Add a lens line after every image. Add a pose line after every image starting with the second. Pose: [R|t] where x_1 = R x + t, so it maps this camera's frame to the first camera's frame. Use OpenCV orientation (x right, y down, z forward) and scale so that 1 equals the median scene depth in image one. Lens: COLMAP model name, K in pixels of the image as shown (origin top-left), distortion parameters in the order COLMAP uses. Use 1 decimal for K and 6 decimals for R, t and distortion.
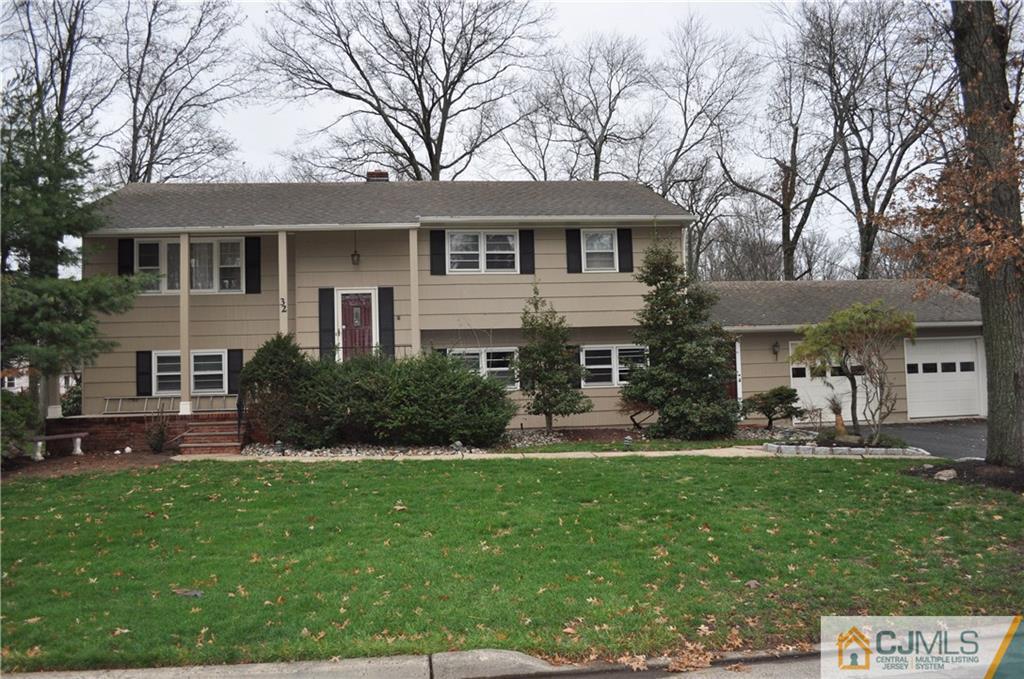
lens RADIAL K [[806.3, 0, 509.6], [0, 806.3, 341.9], [0, 0, 1]] dist [-0.074199, -0.000109]
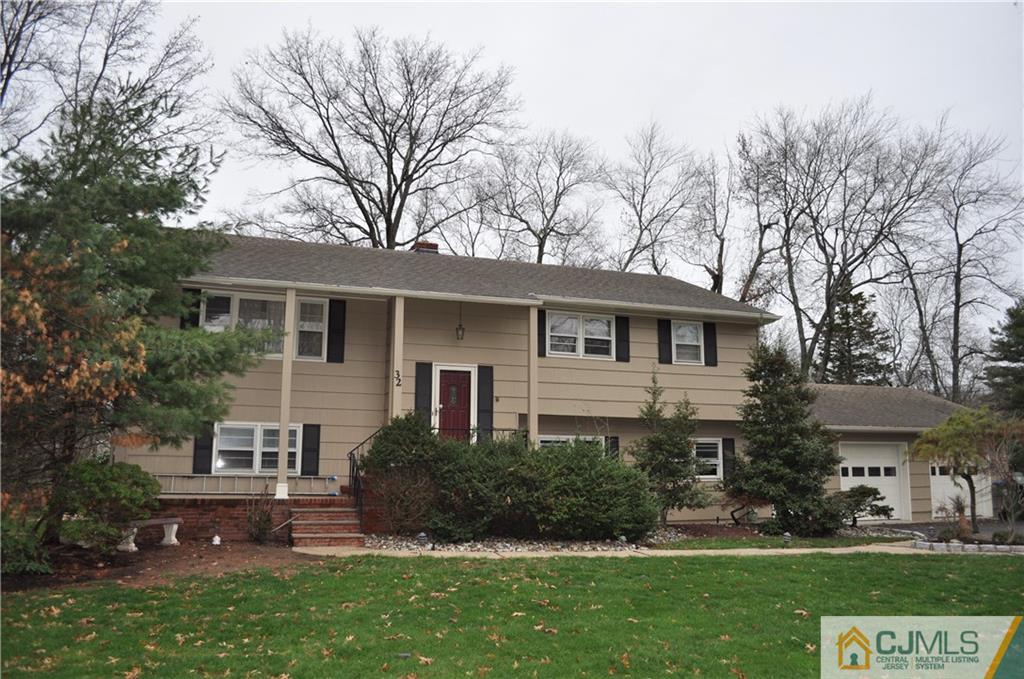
lens RADIAL K [[806.3, 0, 509.6], [0, 806.3, 339.5], [0, 0, 1]] dist [-0.074199, -0.000109]
pose [[0.972785, 0.071652, 0.220355, -0.338038], [-0.046167, 0.991856, -0.118706, 0.011352], [-0.227065, 0.105302, 0.968170, 0.088926]]
